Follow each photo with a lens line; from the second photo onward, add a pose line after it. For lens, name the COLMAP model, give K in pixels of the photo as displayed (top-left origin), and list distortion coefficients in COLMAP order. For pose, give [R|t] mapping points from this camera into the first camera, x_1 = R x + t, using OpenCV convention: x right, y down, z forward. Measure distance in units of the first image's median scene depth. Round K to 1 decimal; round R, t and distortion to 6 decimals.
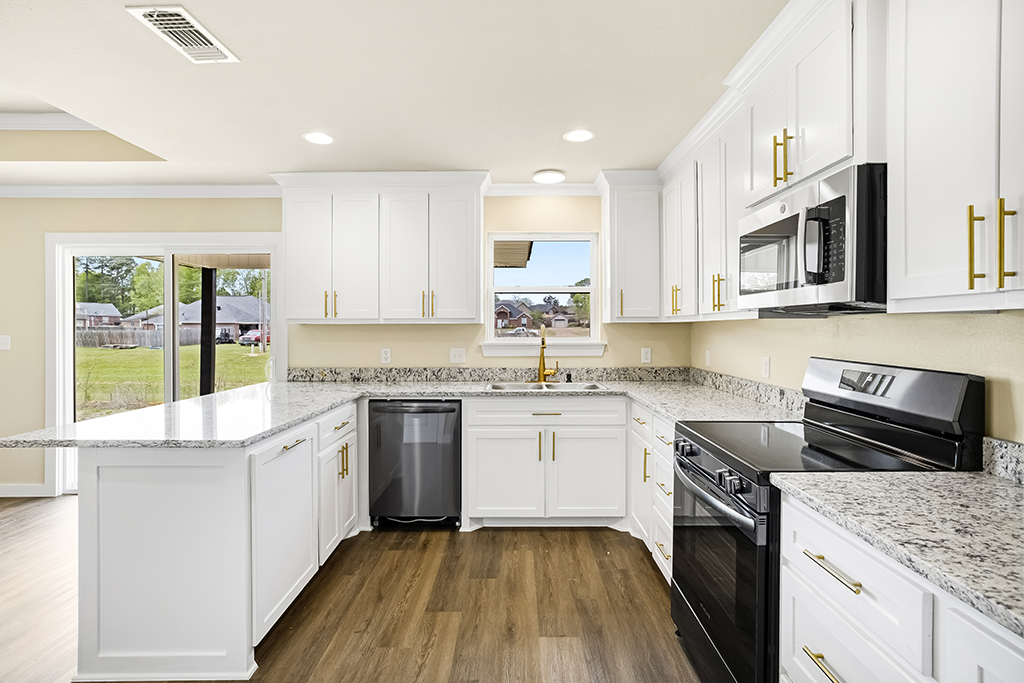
lens RADIAL K [[505.3, 0, 514.1], [0, 505.3, 329.0], [0, 0, 1]] dist [0.000344, 0.000026]
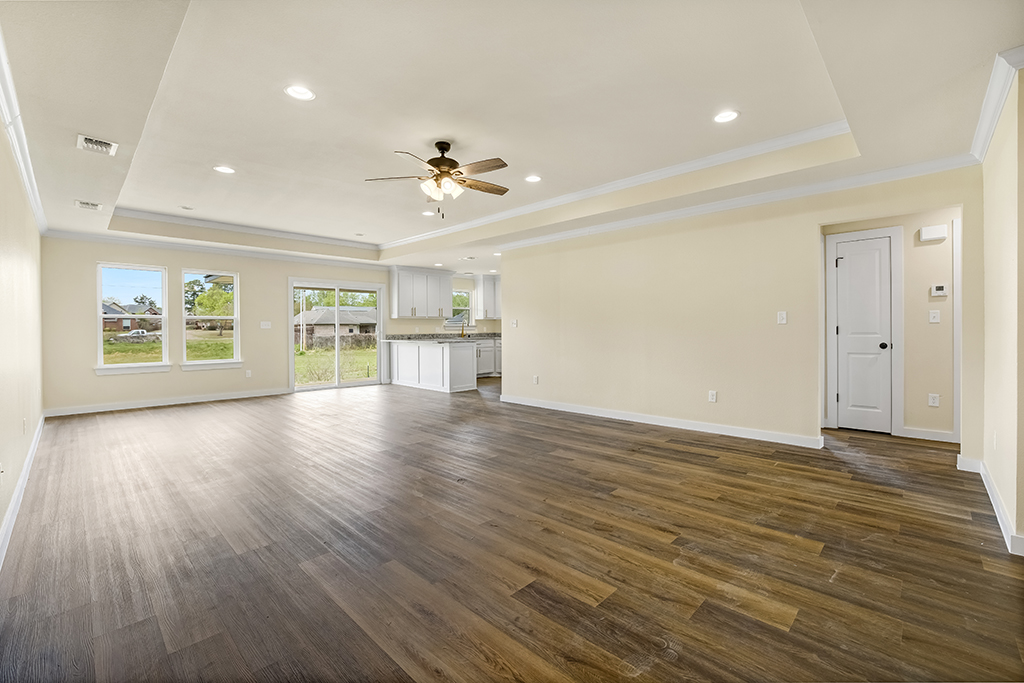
lens RADIAL K [[442.4, 0, 514.3], [0, 442.4, 330.4], [0, 0, 1]] dist [-0.001532, -0.000039]
pose [[0.698465, -0.006264, 0.715617, -1.641212], [0.008263, 0.999966, 0.000689, 0.058304], [-0.715597, 0.005432, 0.698492, -1.117594]]
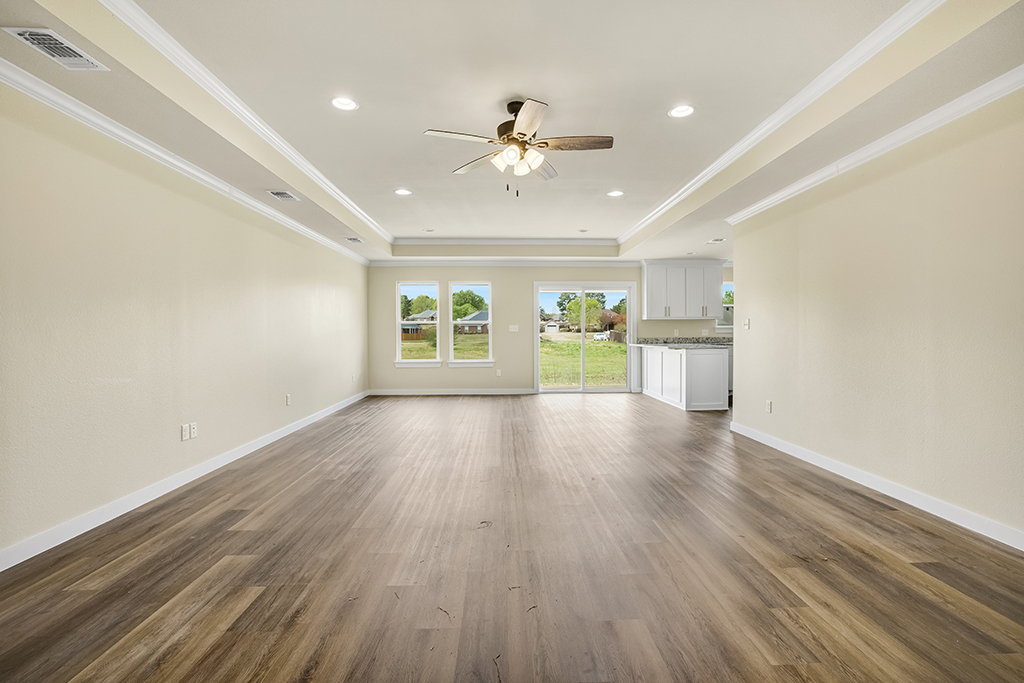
lens RADIAL K [[458.4, 0, 512.0], [0, 458.4, 341.5], [0, 0, 1]] dist [0.002815, 0.000621]
pose [[0.999372, -0.008816, 0.034308, -1.103662], [0.008352, 0.999872, 0.013639, 0.057784], [-0.034424, -0.013344, 0.999318, -1.148226]]
